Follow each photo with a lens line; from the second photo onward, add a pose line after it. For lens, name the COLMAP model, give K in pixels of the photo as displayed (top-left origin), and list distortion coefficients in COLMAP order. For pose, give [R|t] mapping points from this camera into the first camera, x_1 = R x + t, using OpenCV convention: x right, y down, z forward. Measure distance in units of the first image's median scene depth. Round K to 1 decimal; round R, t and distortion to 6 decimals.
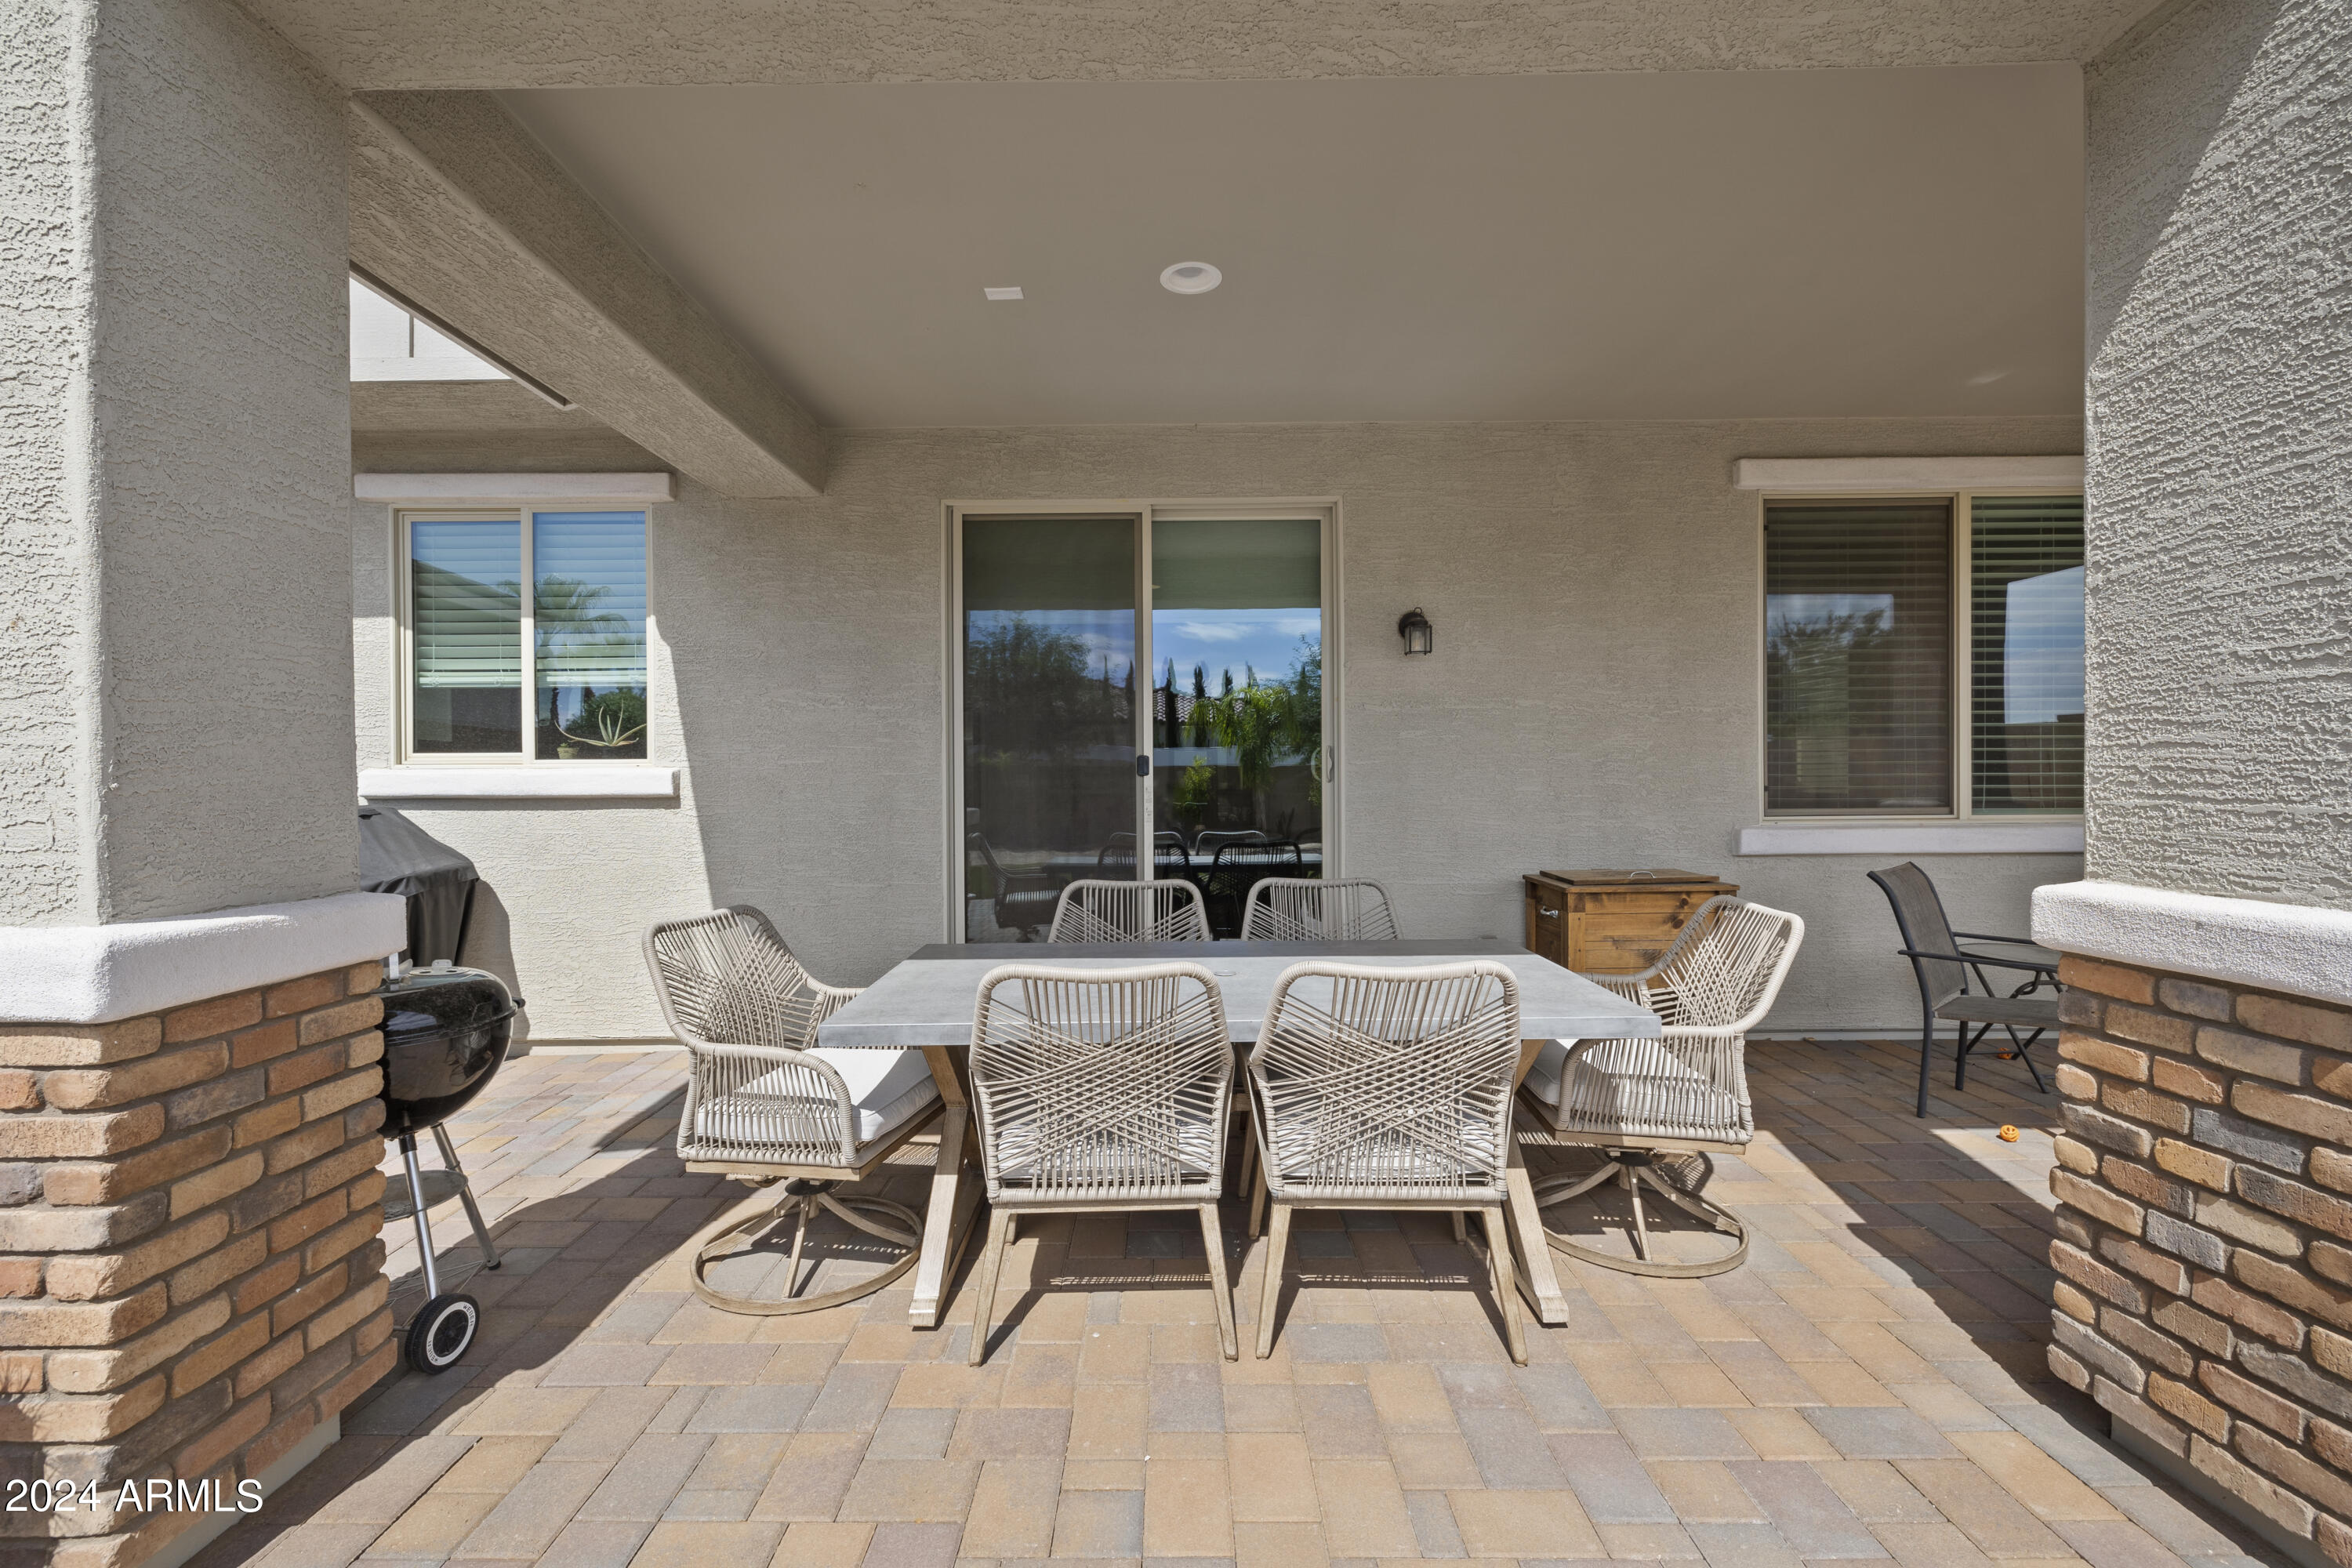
lens RADIAL K [[998.9, 0, 1174.3], [0, 998.9, 786.5], [0, 0, 1]] dist [0.000789, -0.000321]
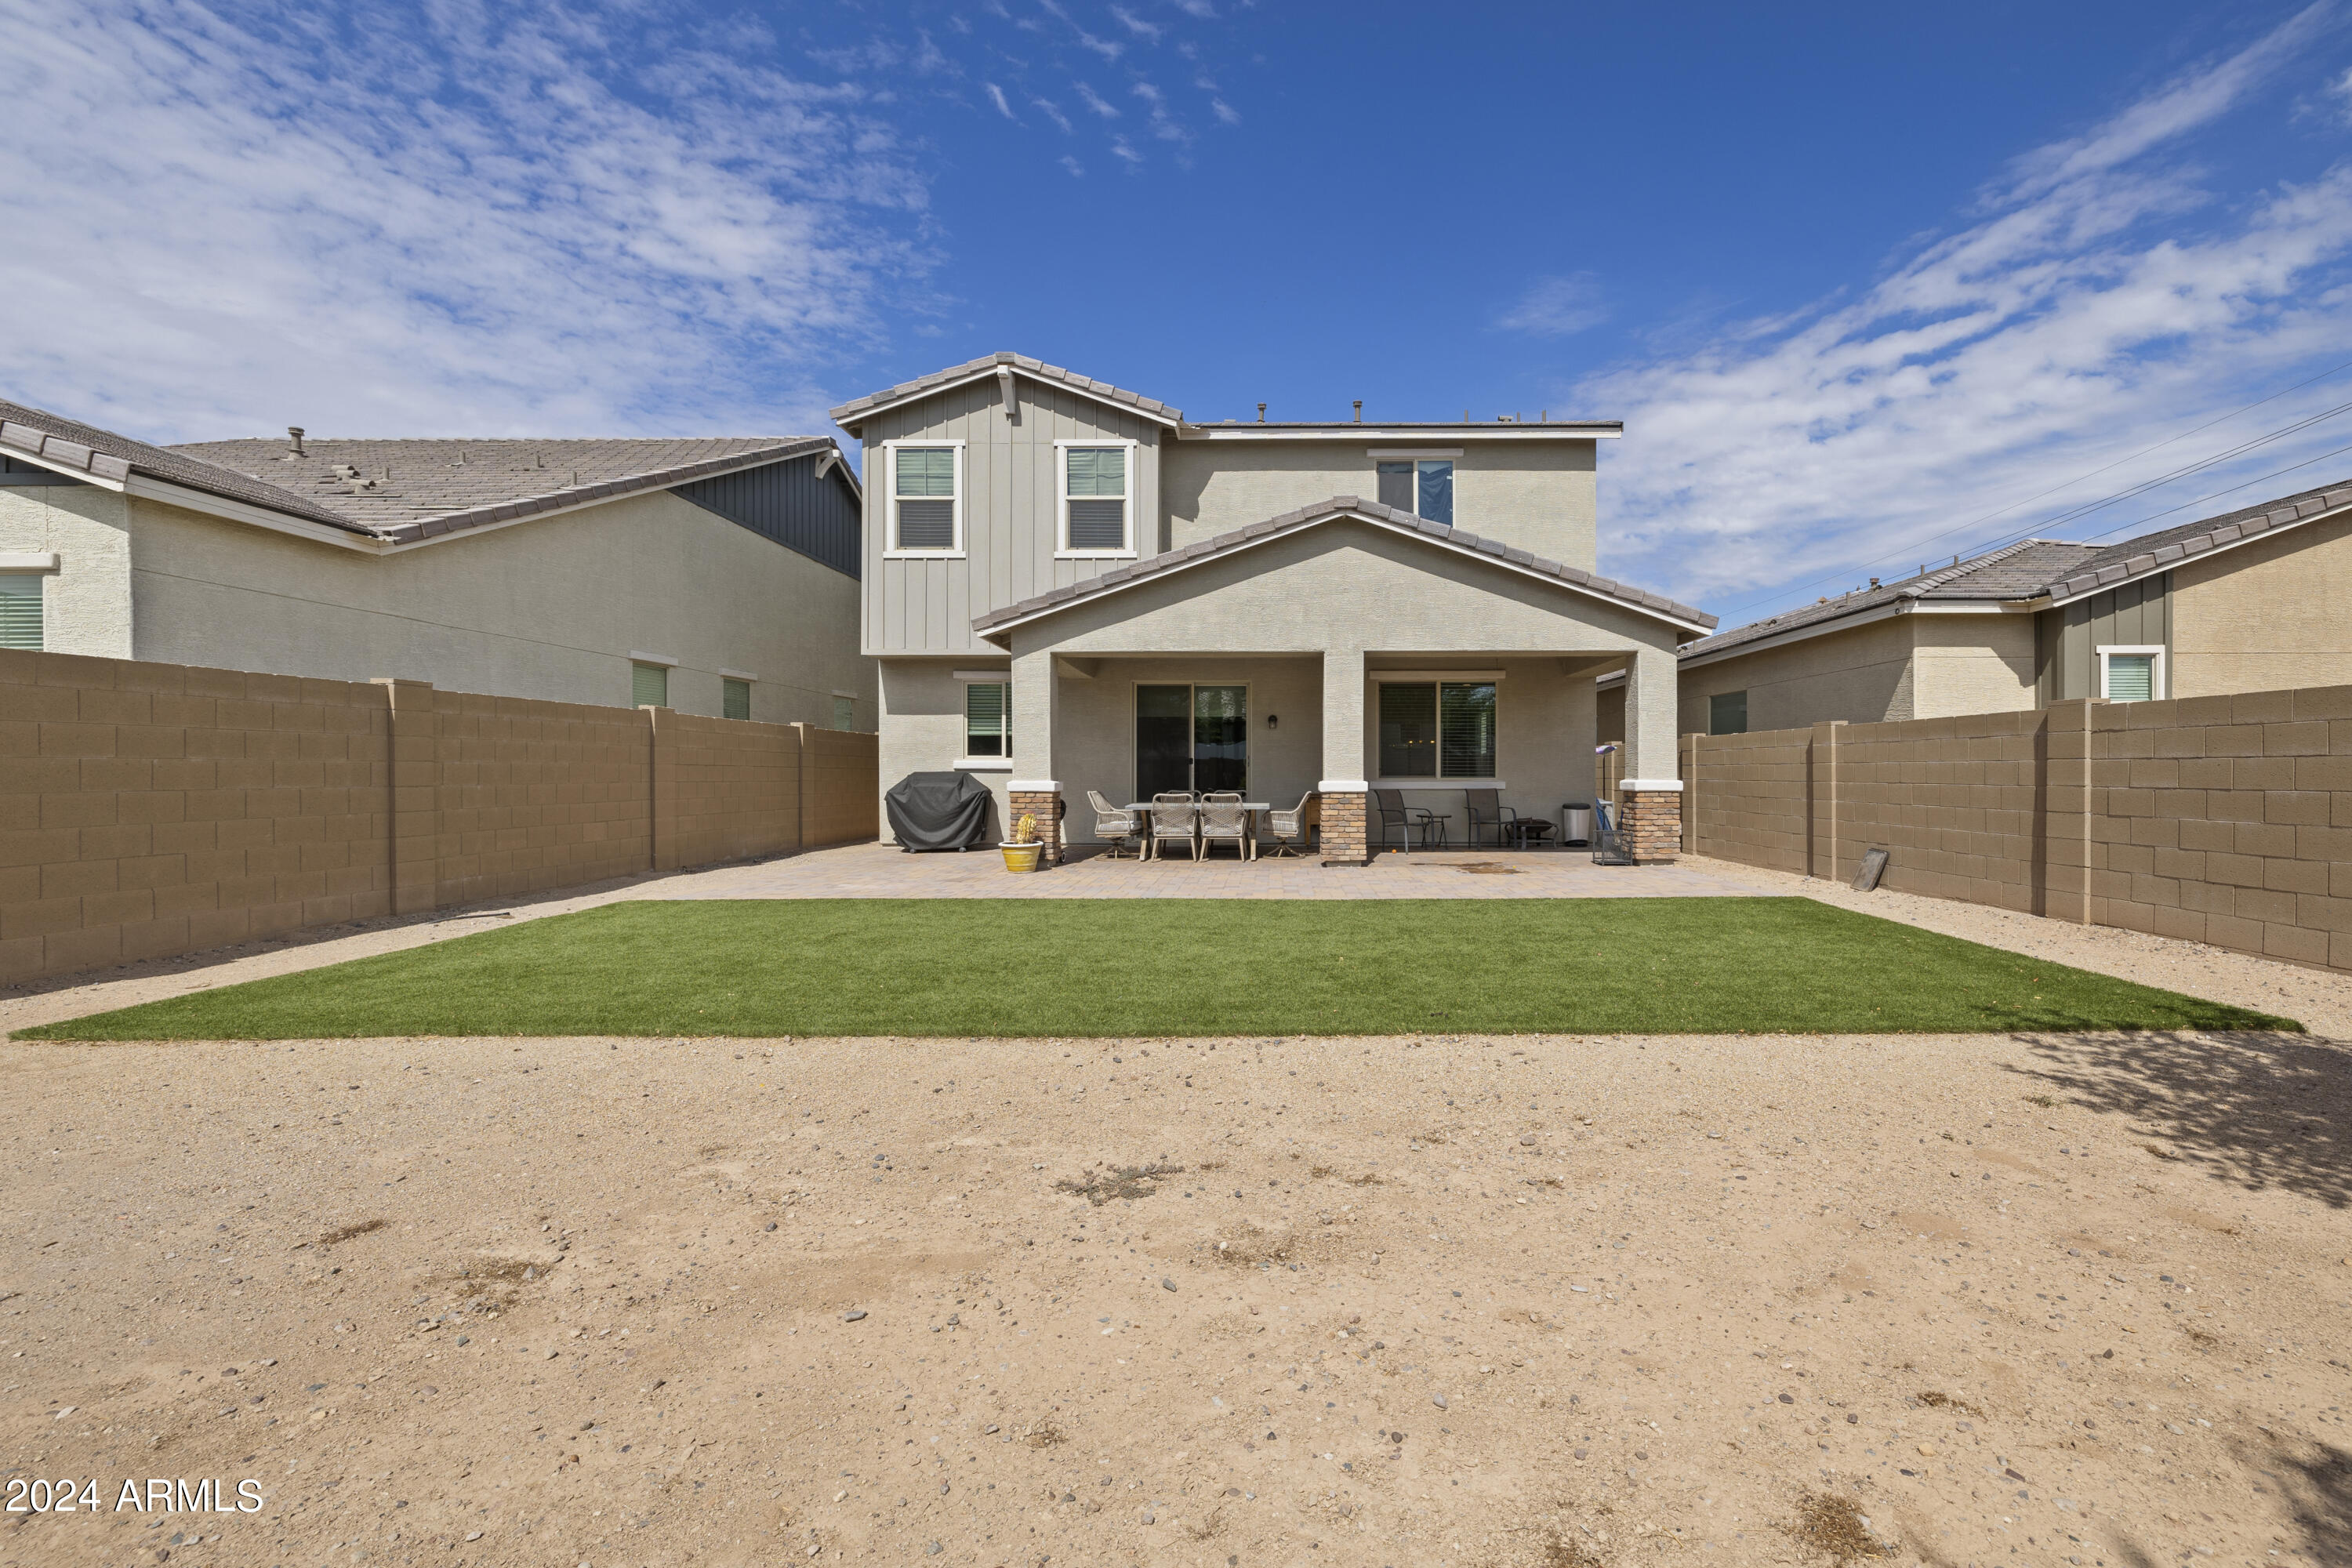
lens RADIAL K [[998.9, 0, 1174.3], [0, 998.9, 786.5], [0, 0, 1]] dist [0.000789, -0.000321]
pose [[0.994309, 0.006882, -0.106310, 0.472249], [-0.005994, 0.999944, 0.008668, 0.060566], [0.106363, -0.007981, 0.994295, -4.121020]]
